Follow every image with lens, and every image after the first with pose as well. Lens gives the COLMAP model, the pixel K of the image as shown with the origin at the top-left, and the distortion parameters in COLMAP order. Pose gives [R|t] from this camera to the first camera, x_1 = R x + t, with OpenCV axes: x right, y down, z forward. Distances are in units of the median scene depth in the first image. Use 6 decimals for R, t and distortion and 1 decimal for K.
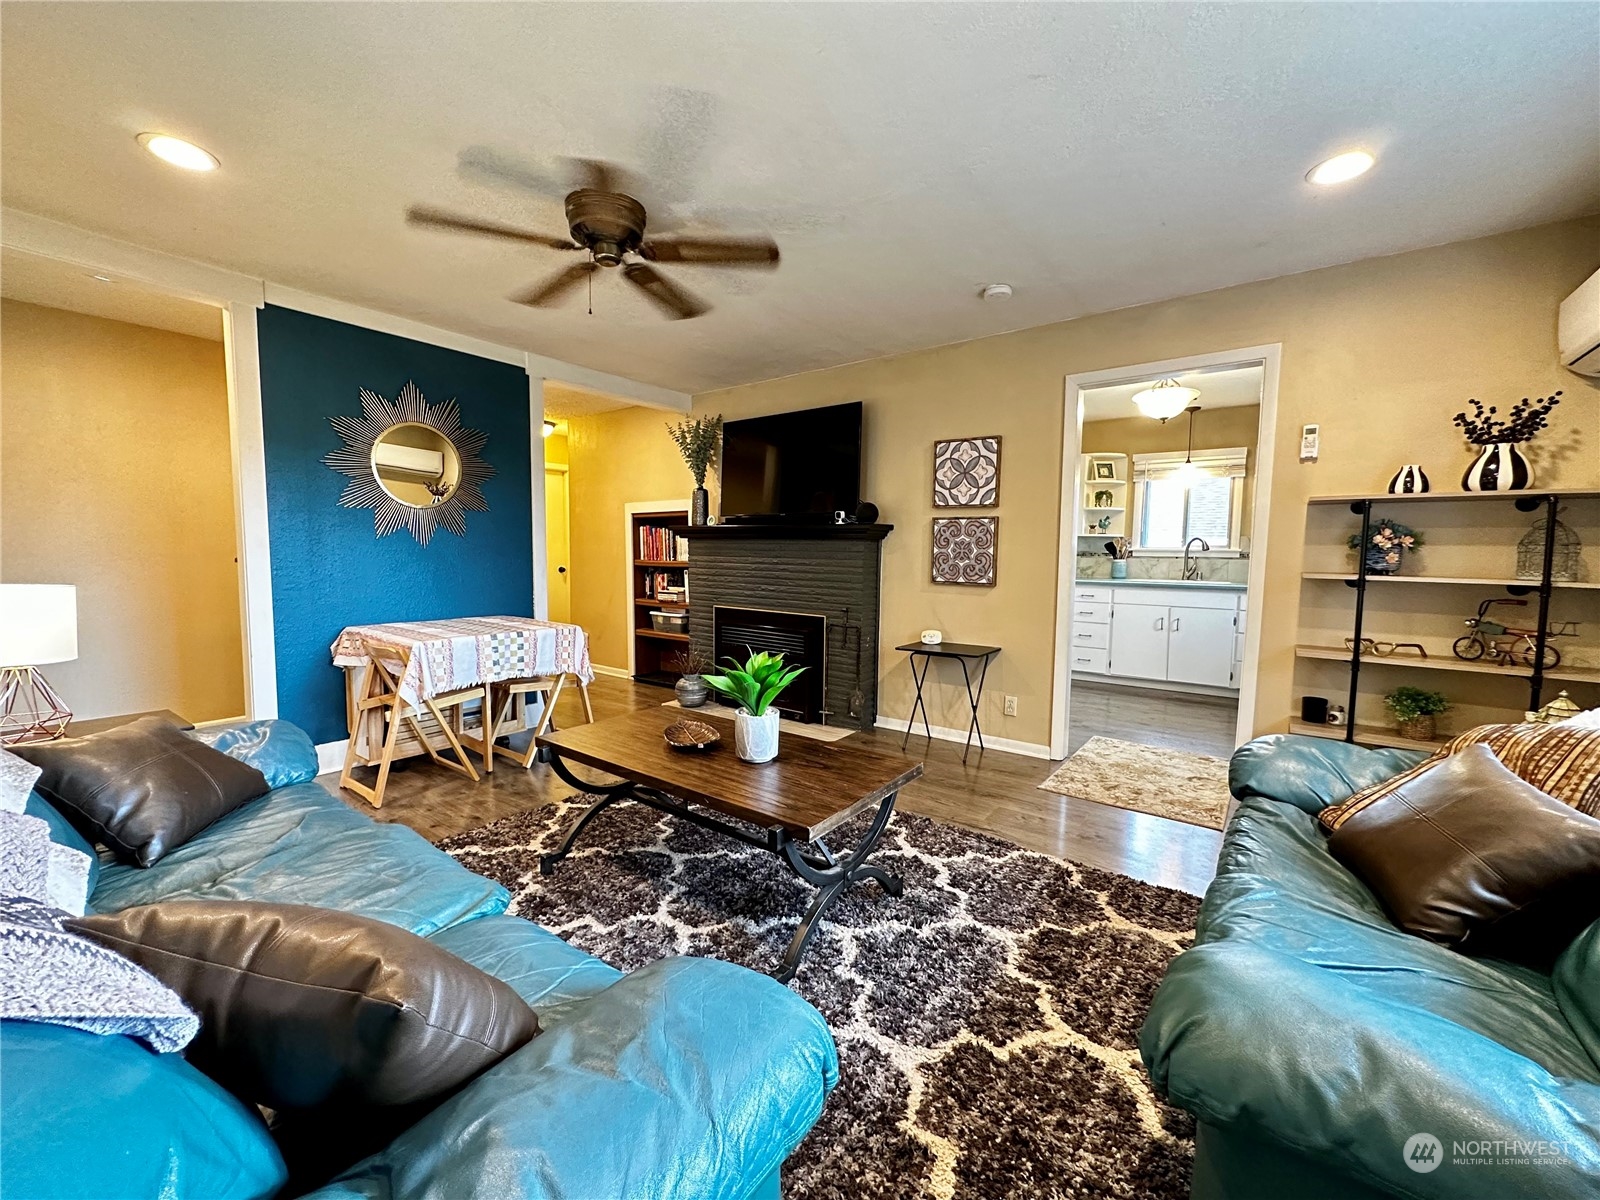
lens RADIAL K [[637.1, 0, 800.0], [0, 637.1, 600.0], [0, 0, 1]] dist [-0.002361, 0.000019]
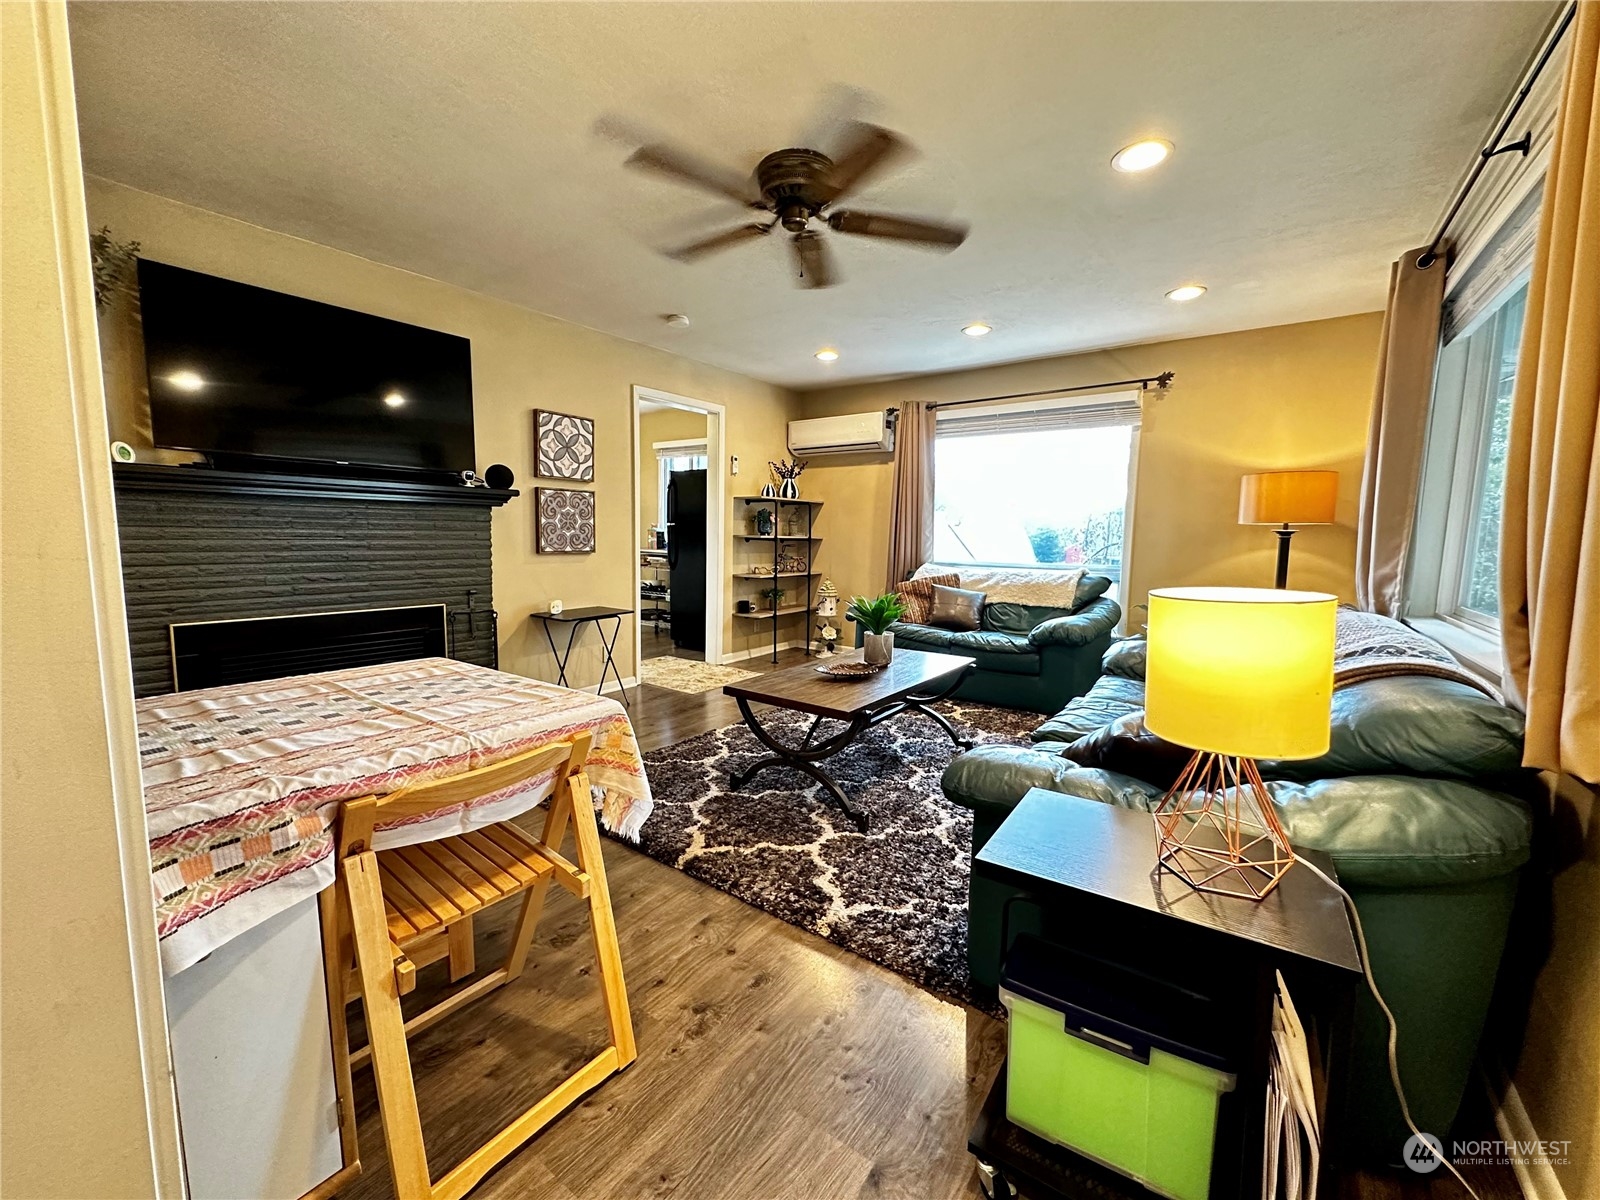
lens RADIAL K [[637.1, 0, 800.0], [0, 637.1, 600.0], [0, 0, 1]] dist [-0.002361, 0.000019]
pose [[-0.017747, -0.118413, 0.992806, -0.800297], [0.064083, 0.990786, 0.119318, -0.048246], [-0.997787, 0.065740, -0.009996, 0.621574]]
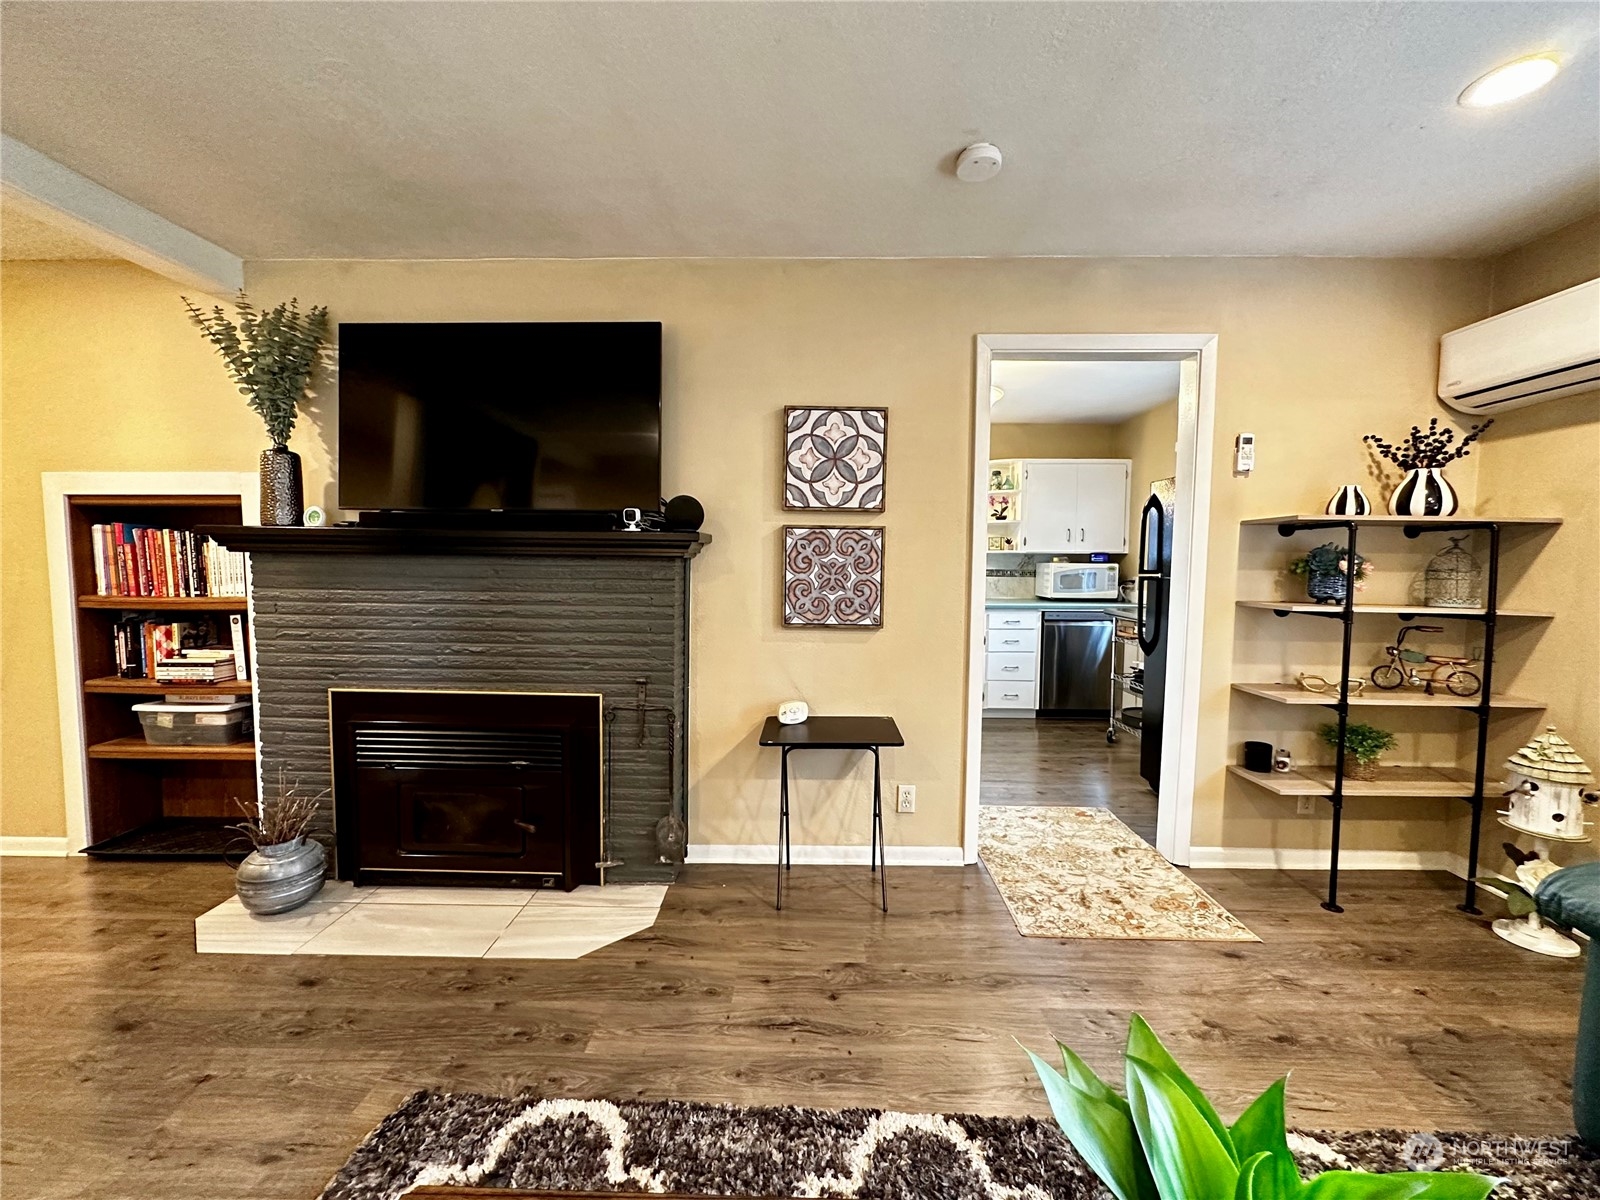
lens RADIAL K [[637.1, 0, 800.0], [0, 637.1, 600.0], [0, 0, 1]] dist [-0.002361, 0.000019]
pose [[0.809479, -0.036358, 0.586023, -0.156863], [0.045741, 0.998953, -0.001205, -0.052990], [-0.585365, 0.027781, 0.810294, 0.475874]]
